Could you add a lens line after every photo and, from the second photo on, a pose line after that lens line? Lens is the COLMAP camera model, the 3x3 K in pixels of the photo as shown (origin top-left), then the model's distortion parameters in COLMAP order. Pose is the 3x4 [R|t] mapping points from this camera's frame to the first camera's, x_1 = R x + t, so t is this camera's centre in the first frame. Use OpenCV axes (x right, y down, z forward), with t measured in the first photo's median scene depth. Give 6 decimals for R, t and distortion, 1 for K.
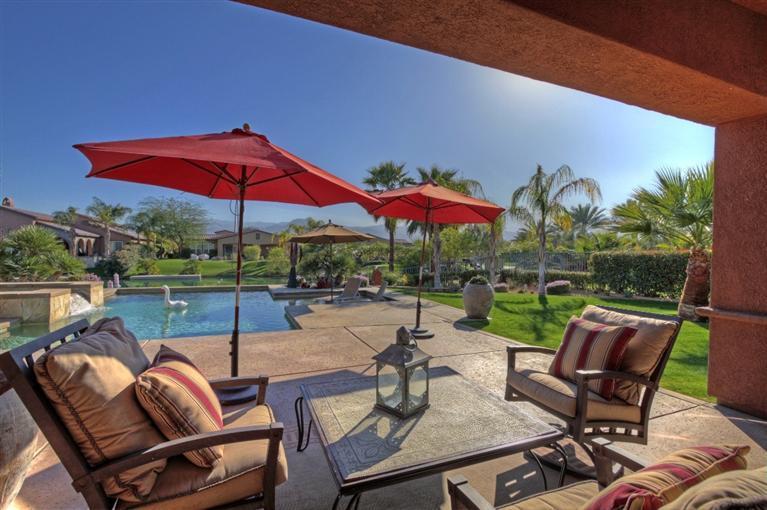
lens RADIAL K [[366.2, 0, 389.2], [0, 366.2, 258.3], [0, 0, 1]] dist [-0.002003, 0.000163]
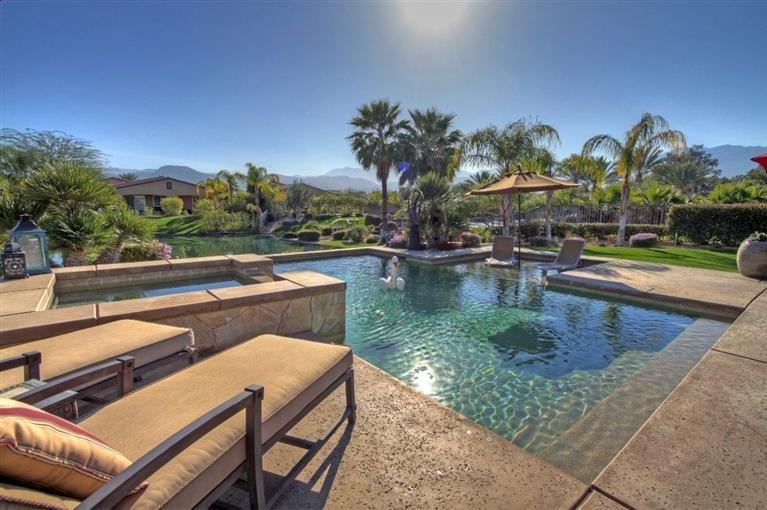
lens RADIAL K [[373.5, 0, 389.3], [0, 373.5, 256.4], [0, 0, 1]] dist [-0.004749, 0.000551]
pose [[0.959666, -0.042491, 0.277912, -0.167631], [0.008381, 0.992397, 0.122791, -0.002653], [-0.281016, -0.115509, 0.952726, 0.071257]]
